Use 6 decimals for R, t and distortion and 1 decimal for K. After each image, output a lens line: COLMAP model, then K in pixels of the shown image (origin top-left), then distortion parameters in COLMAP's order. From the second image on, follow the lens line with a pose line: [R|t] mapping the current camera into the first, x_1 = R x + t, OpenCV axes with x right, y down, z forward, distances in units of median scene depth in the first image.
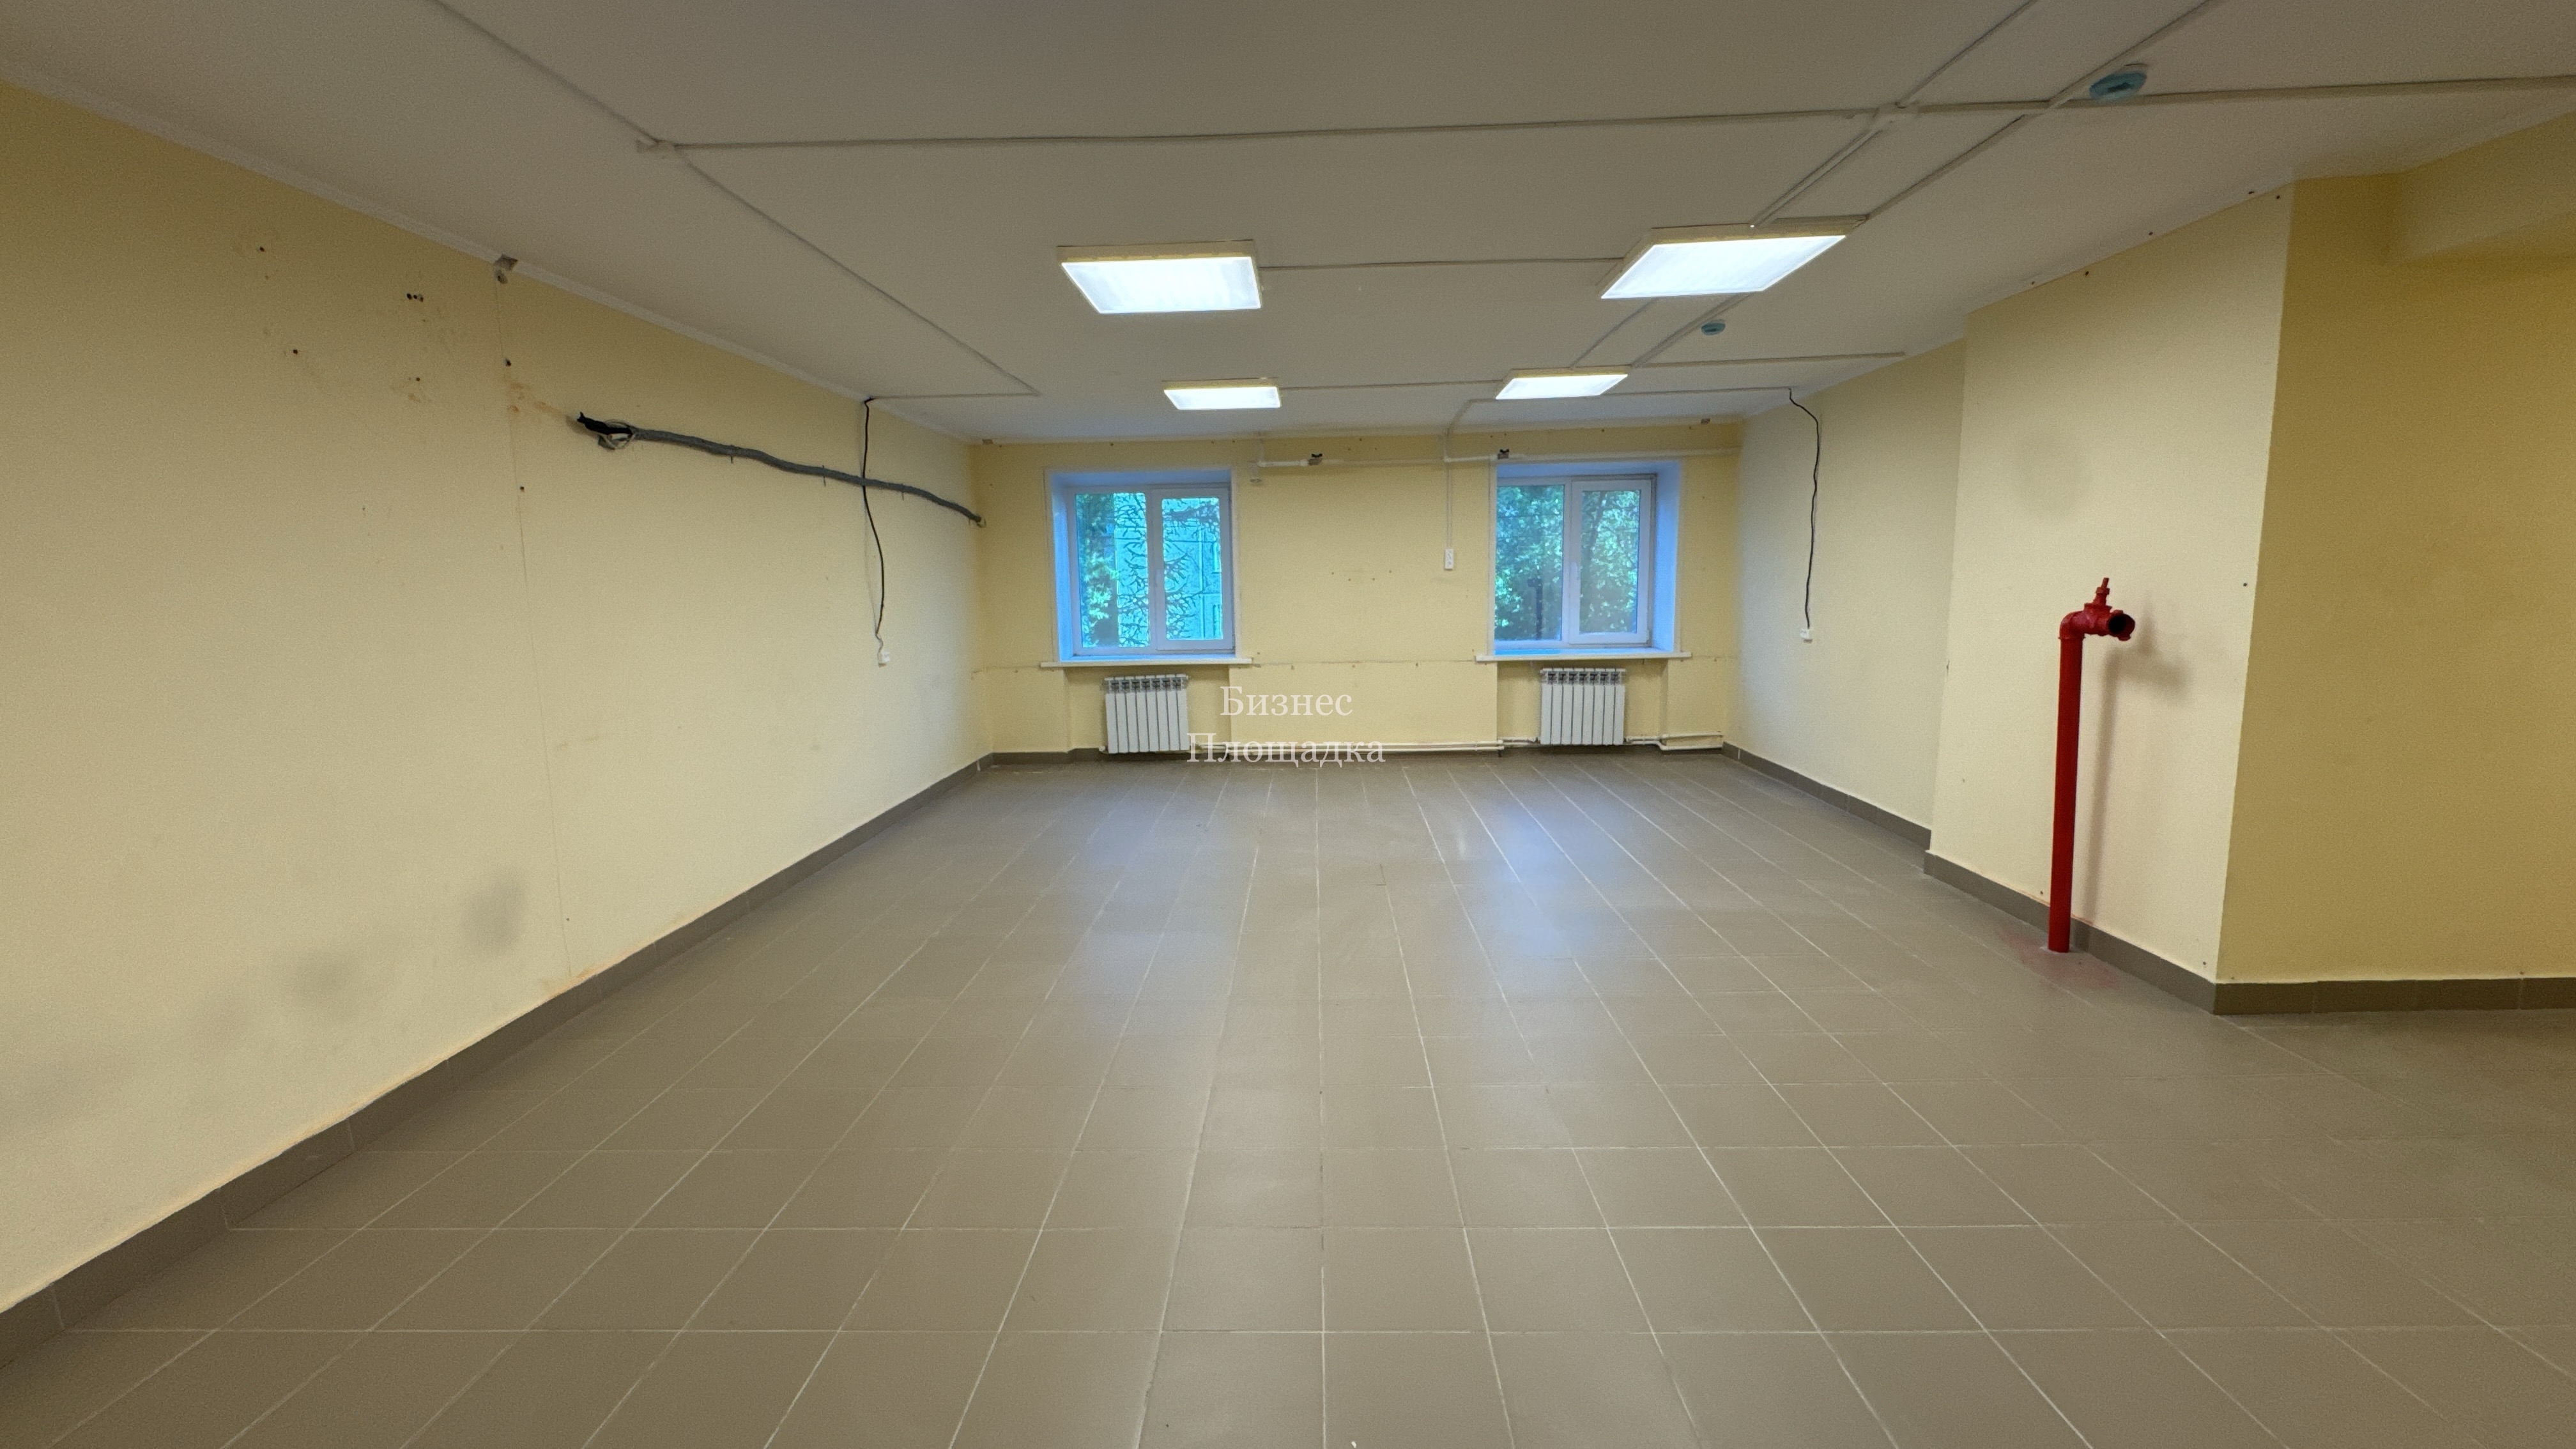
lens RADIAL K [[1033.3, 0, 1288.0], [0, 1033.3, 724.5], [0, 0, 1]] dist [0.000230, 0.000051]
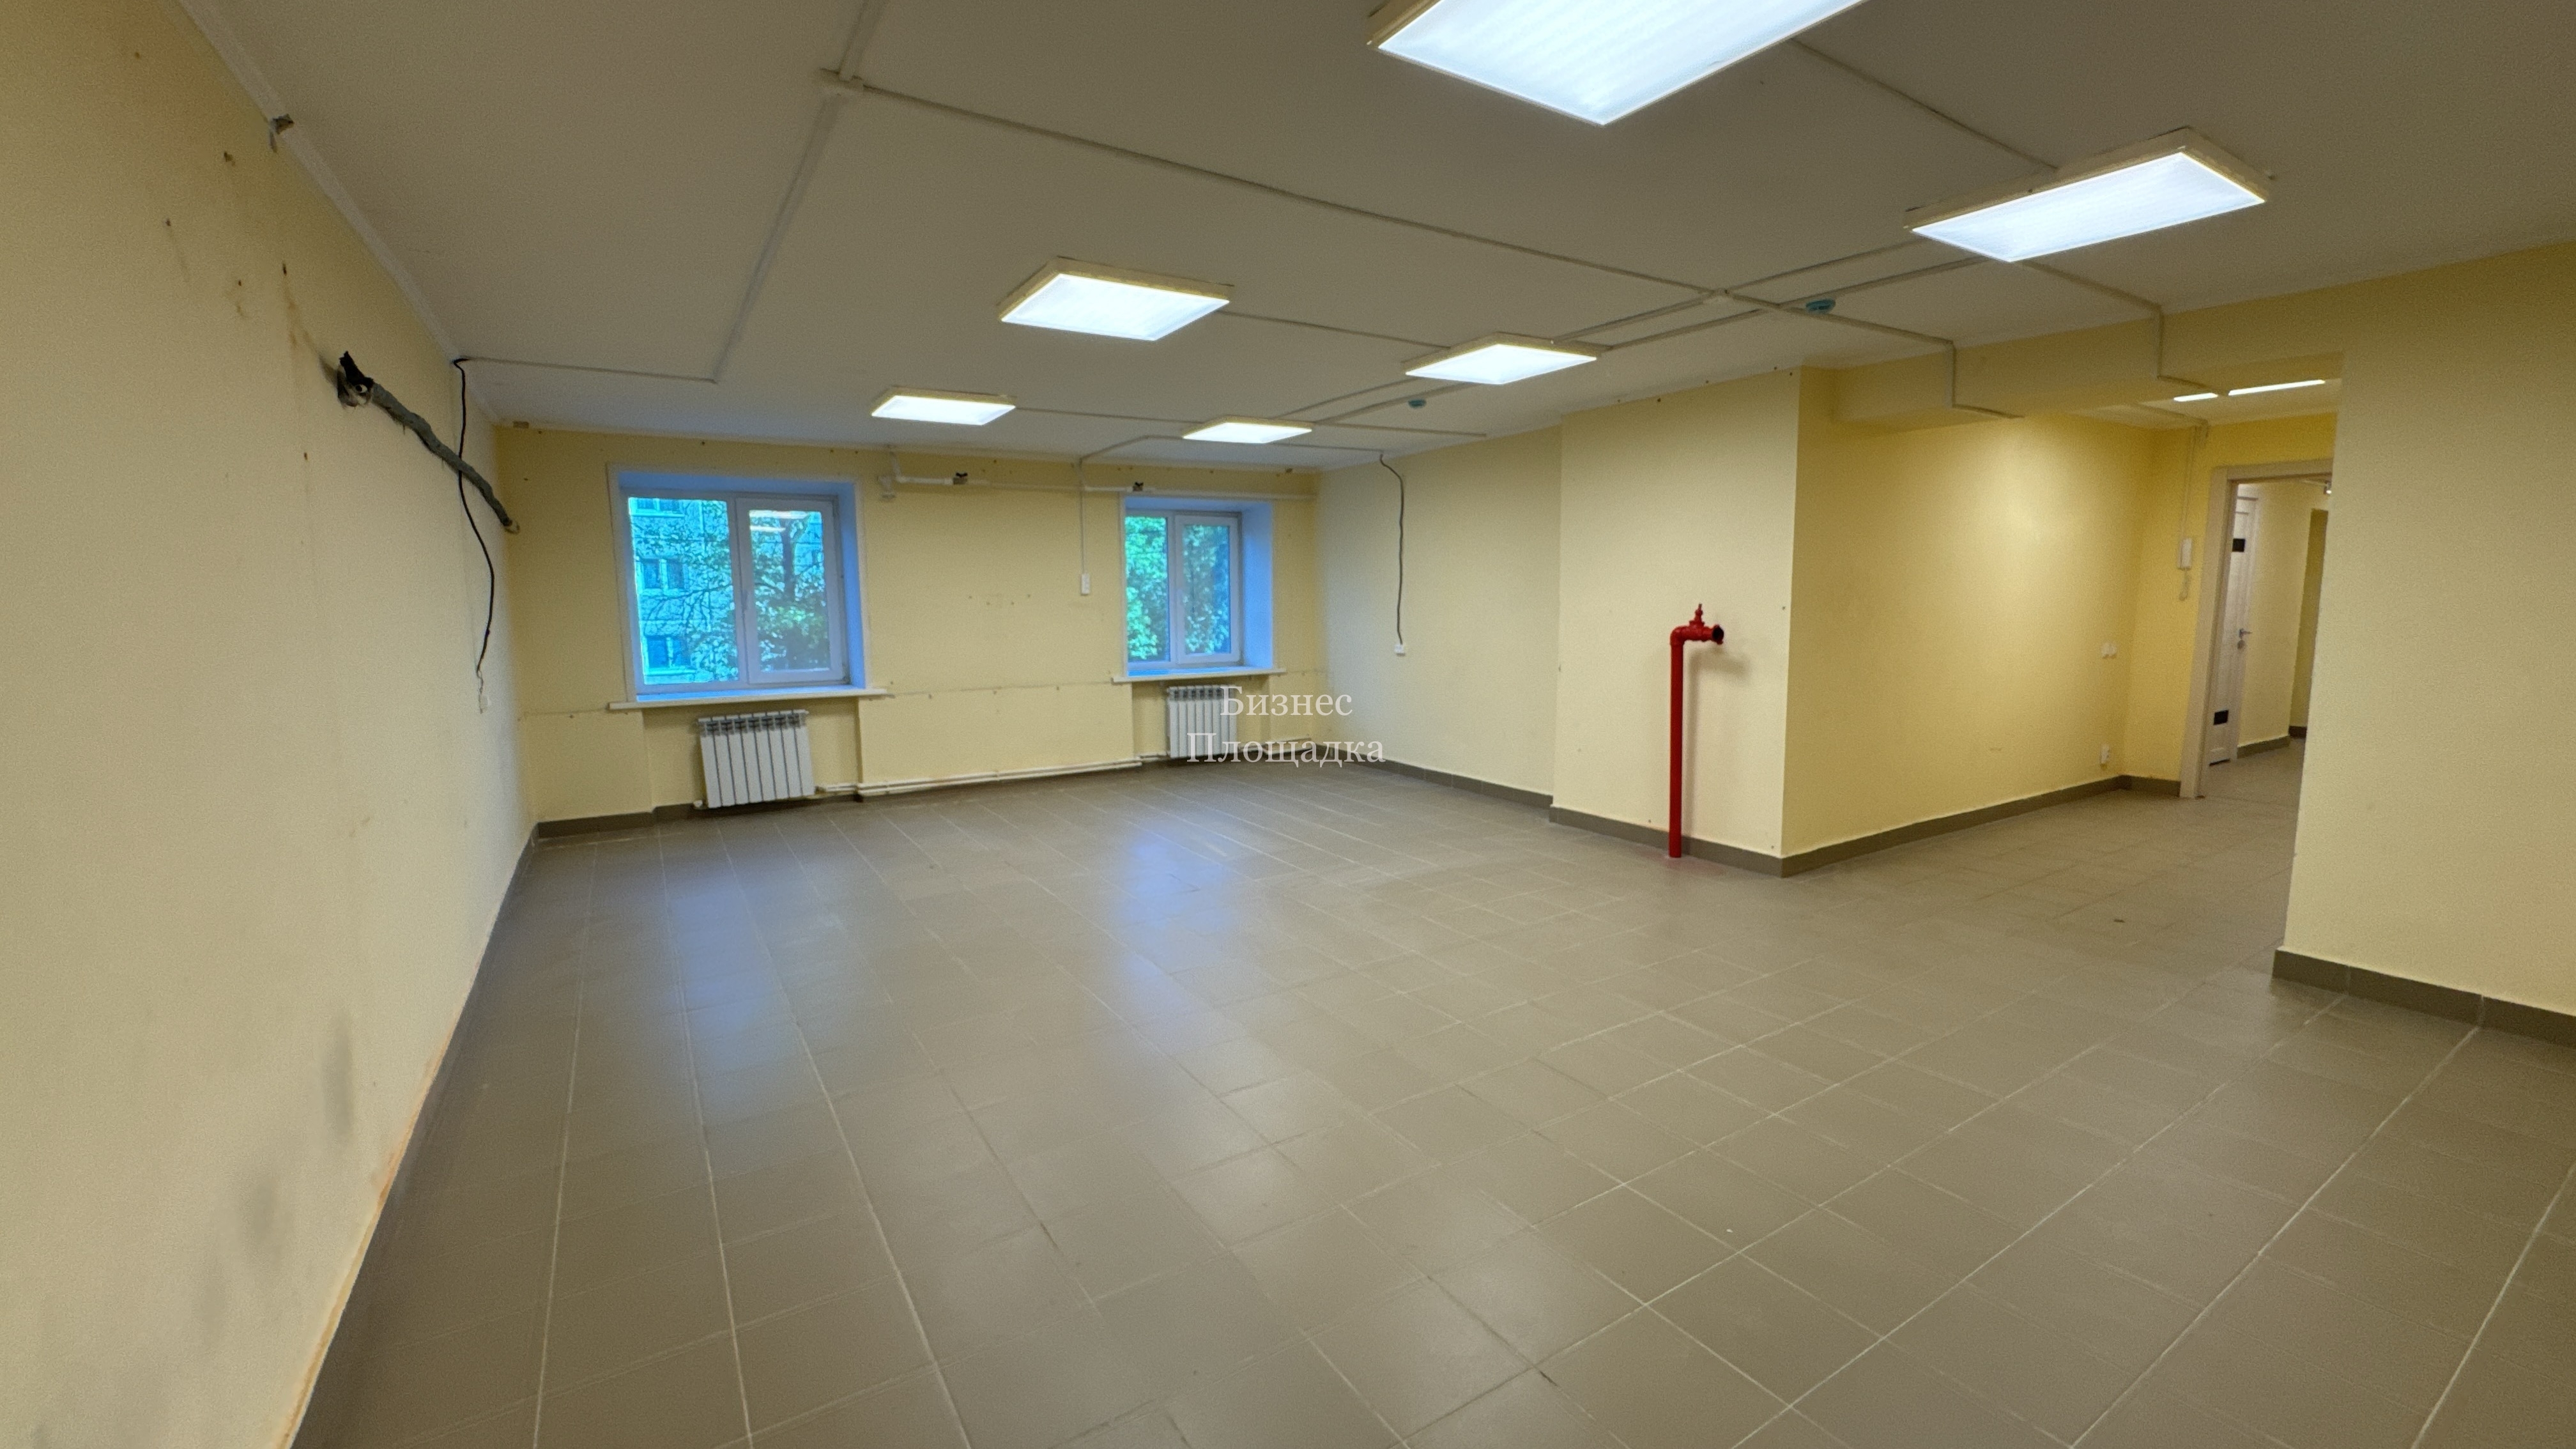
lens RADIAL K [[1037.5, 0, 1288.0], [0, 1037.5, 724.5], [0, 0, 1]] dist [-0.000436, 0.000116]
pose [[0.828463, -0.058386, 0.556993, -0.257693], [0.073467, 0.997286, -0.004734, -0.001238], [-0.555205, 0.044843, 0.830504, 0.036747]]
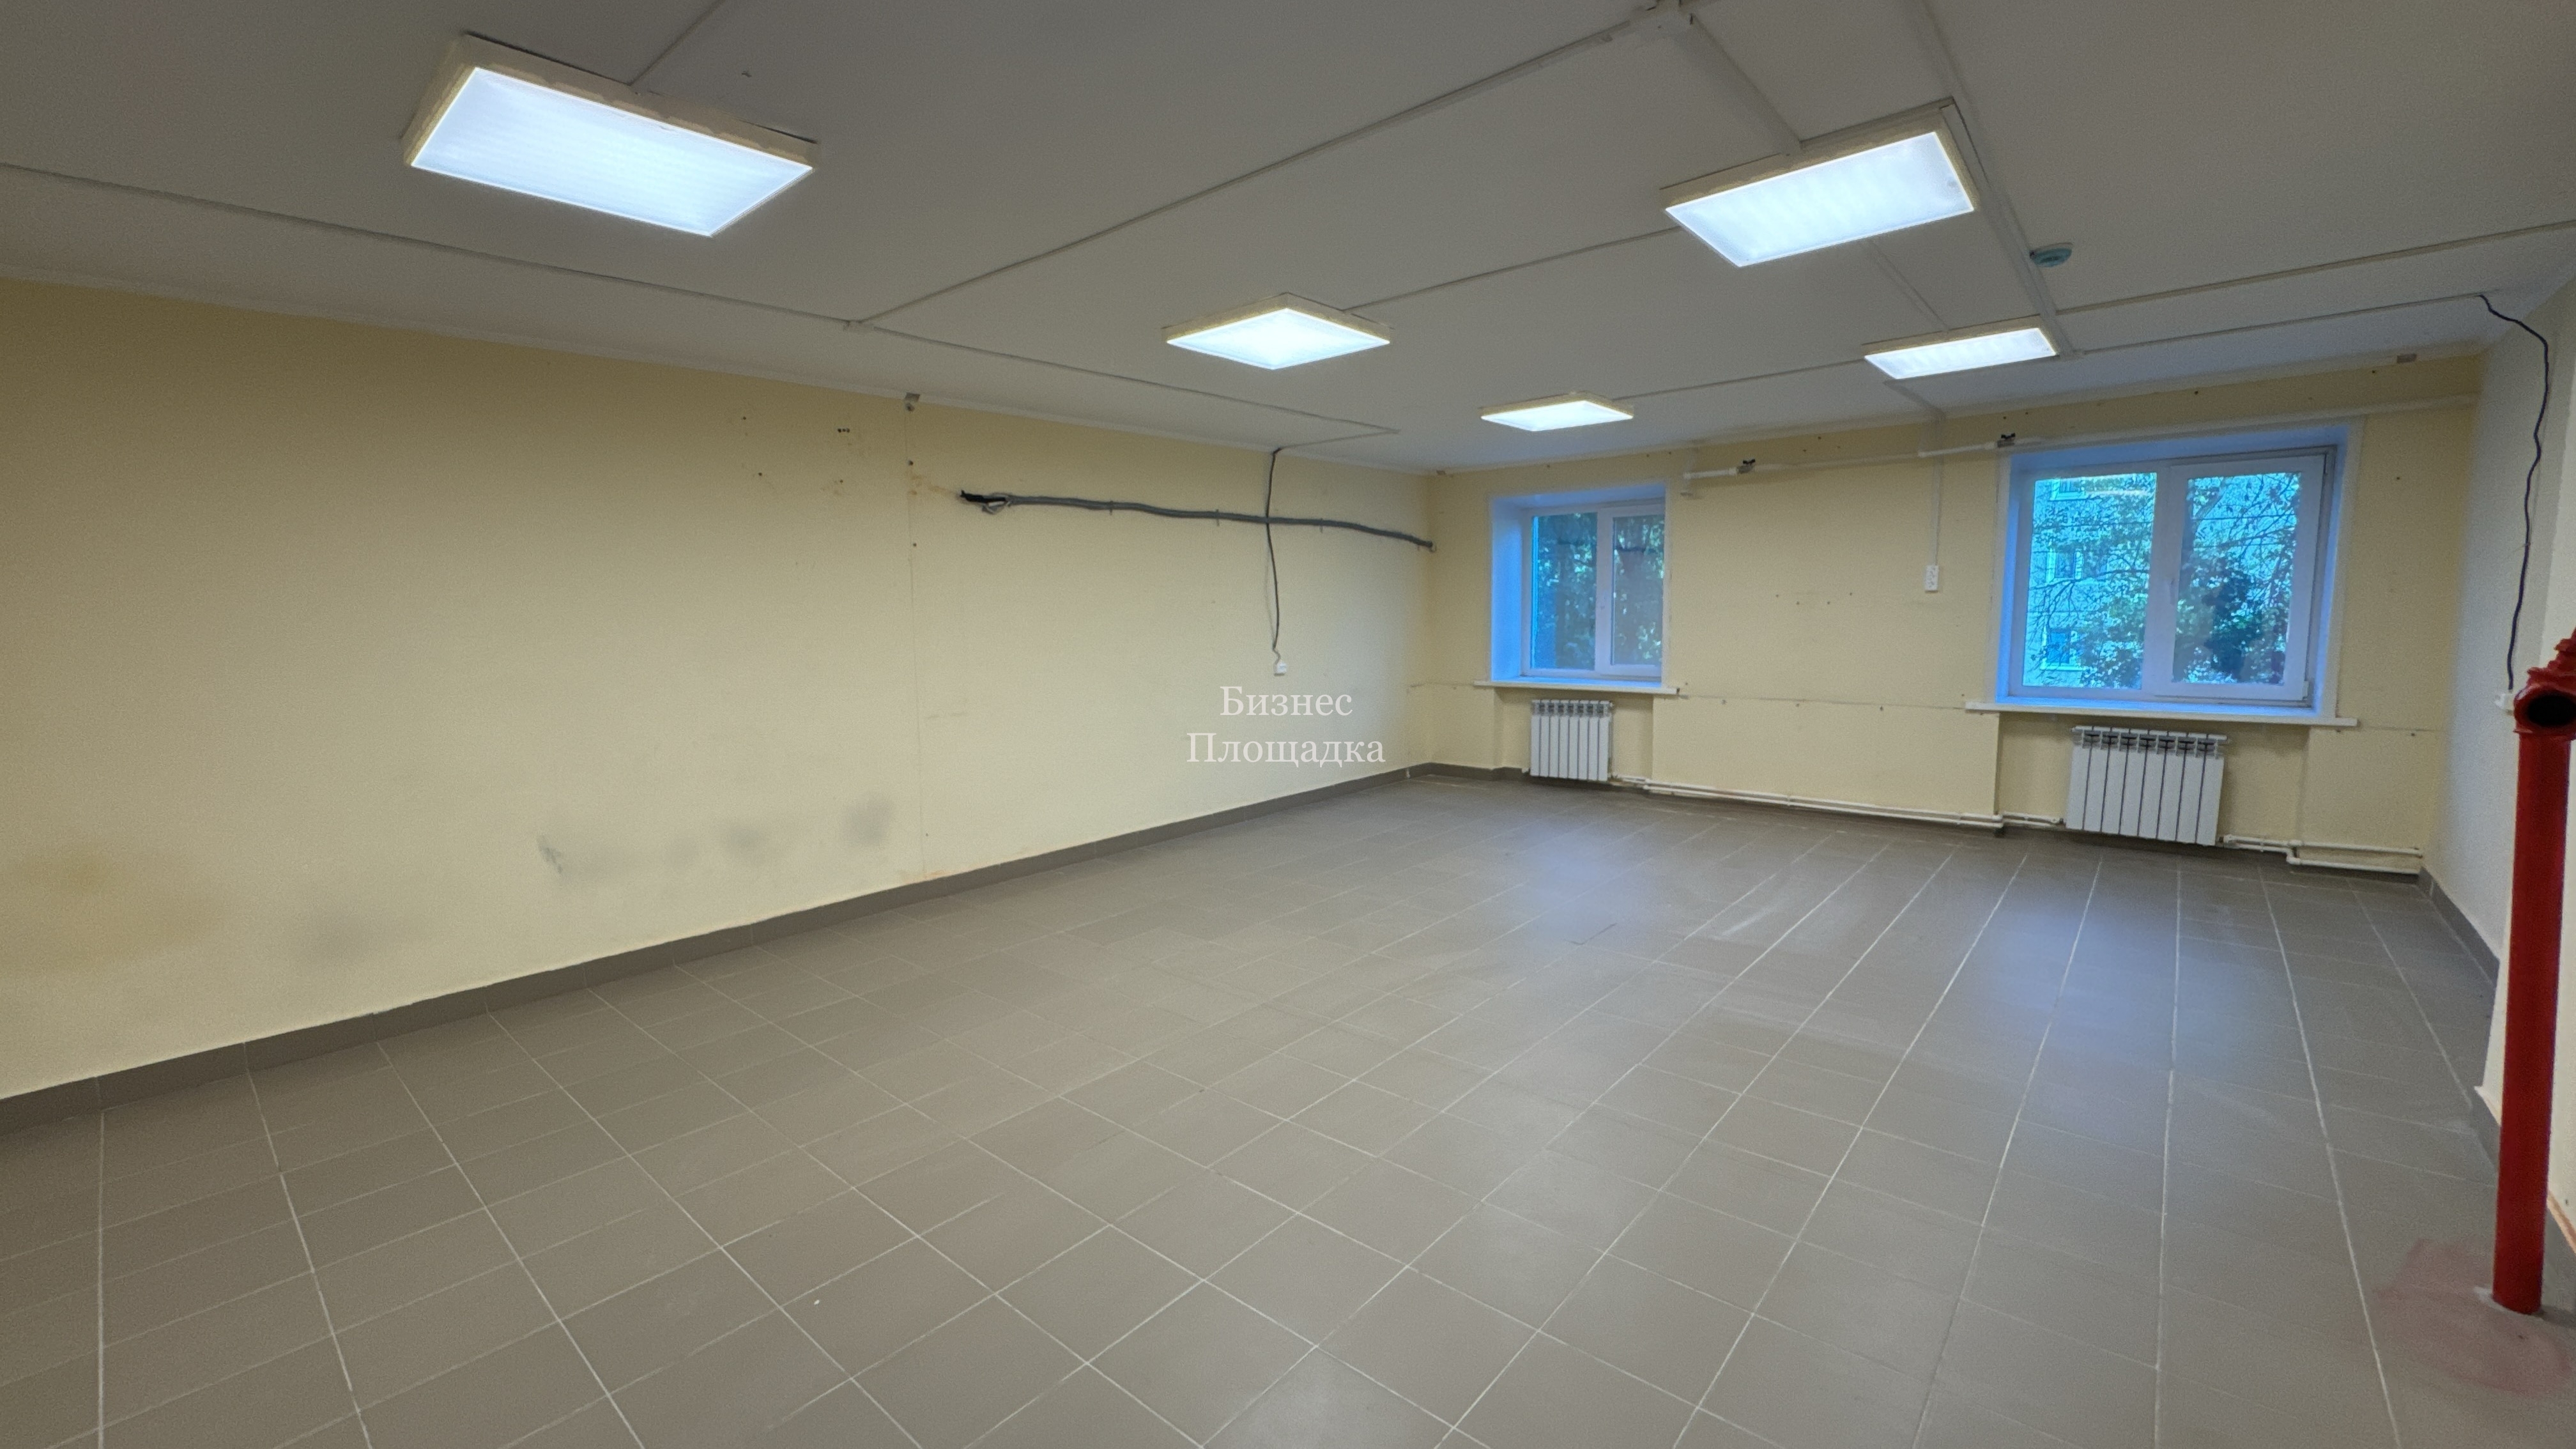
lens RADIAL K [[1033.3, 0, 1288.0], [0, 1033.3, 724.5], [0, 0, 1]] dist [0.000230, 0.000051]
pose [[0.771518, 0.080374, -0.631111, 0.281441], [-0.089285, 0.995849, 0.017676, -0.018281], [0.629912, 0.042712, 0.775491, 0.079596]]
